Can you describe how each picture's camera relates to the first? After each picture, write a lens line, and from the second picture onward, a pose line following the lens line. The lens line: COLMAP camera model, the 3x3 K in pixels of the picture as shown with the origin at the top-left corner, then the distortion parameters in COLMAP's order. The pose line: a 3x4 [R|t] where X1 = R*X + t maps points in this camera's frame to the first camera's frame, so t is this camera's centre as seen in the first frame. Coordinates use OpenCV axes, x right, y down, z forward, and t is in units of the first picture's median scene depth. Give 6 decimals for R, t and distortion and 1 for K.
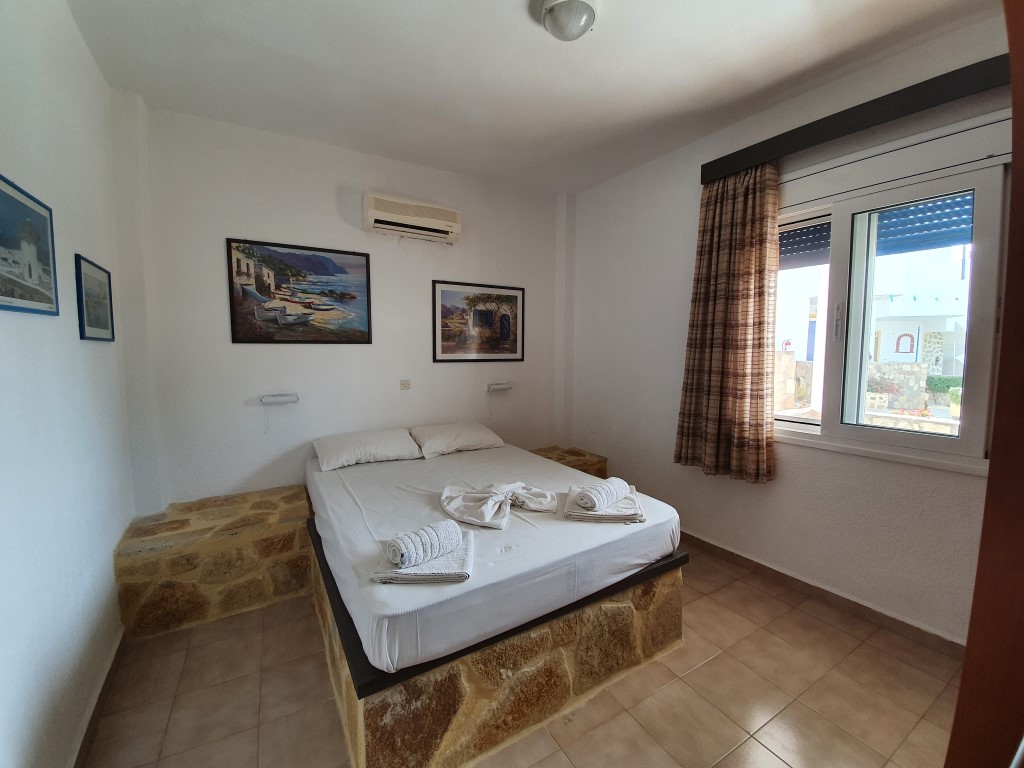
lens RADIAL K [[397.3, 0, 512.0], [0, 397.3, 384.0], [0, 0, 1]] dist [0.011623, -0.017028]
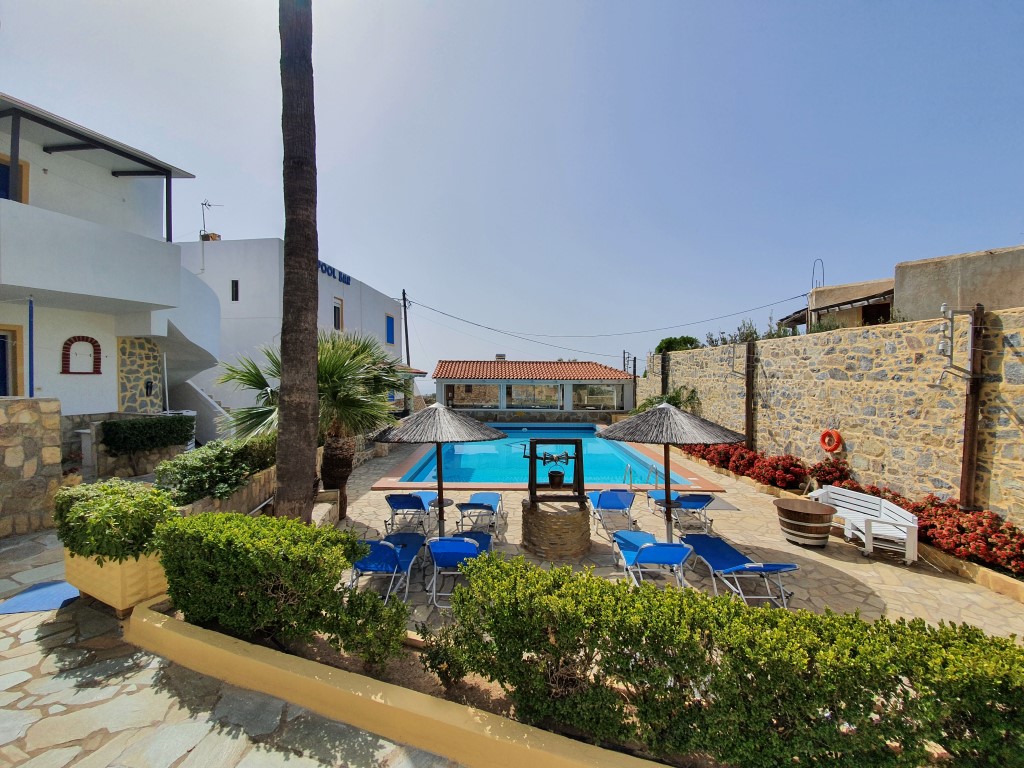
lens RADIAL K [[397.3, 0, 512.0], [0, 397.3, 384.0], [0, 0, 1]] dist [0.011623, -0.017028]
pose [[0.112935, -0.020666, 0.993387, 0.567220], [0.082001, 0.996567, 0.011409, -0.027707], [-0.990213, 0.080170, 0.114242, 0.409340]]
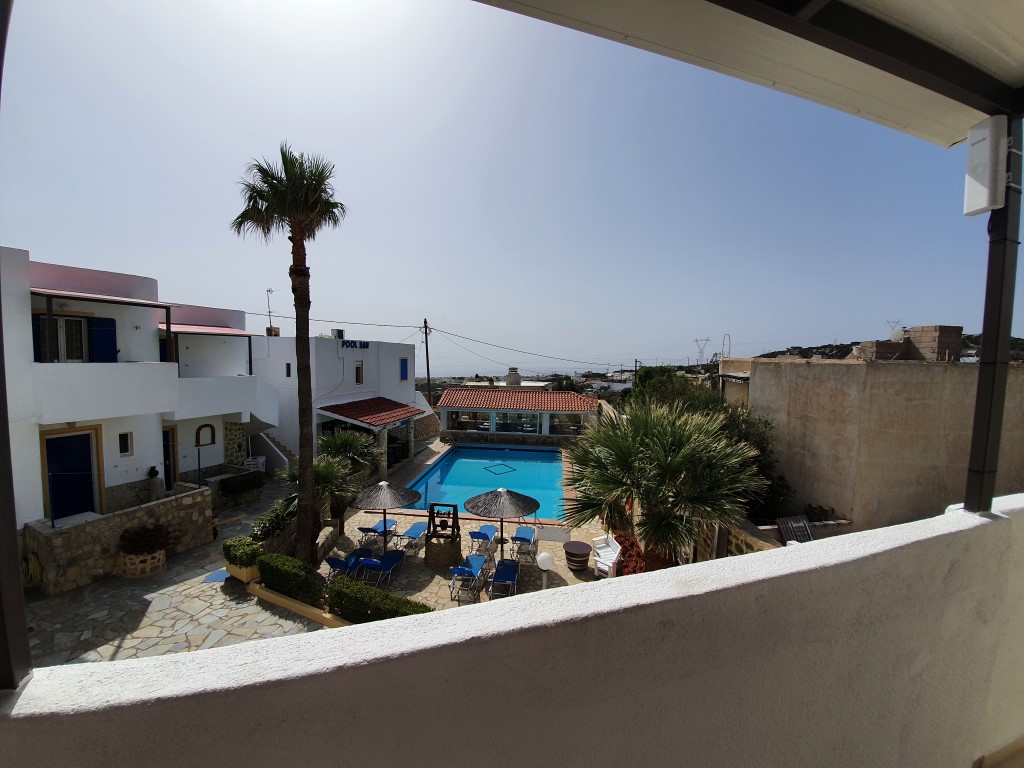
lens RADIAL K [[397.3, 0, 512.0], [0, 397.3, 384.0], [0, 0, 1]] dist [0.011623, -0.017028]
pose [[0.225743, -0.060272, 0.972321, 0.277165], [0.066170, 0.996728, 0.046422, -0.218065], [-0.971937, 0.053859, 0.228992, 0.102275]]
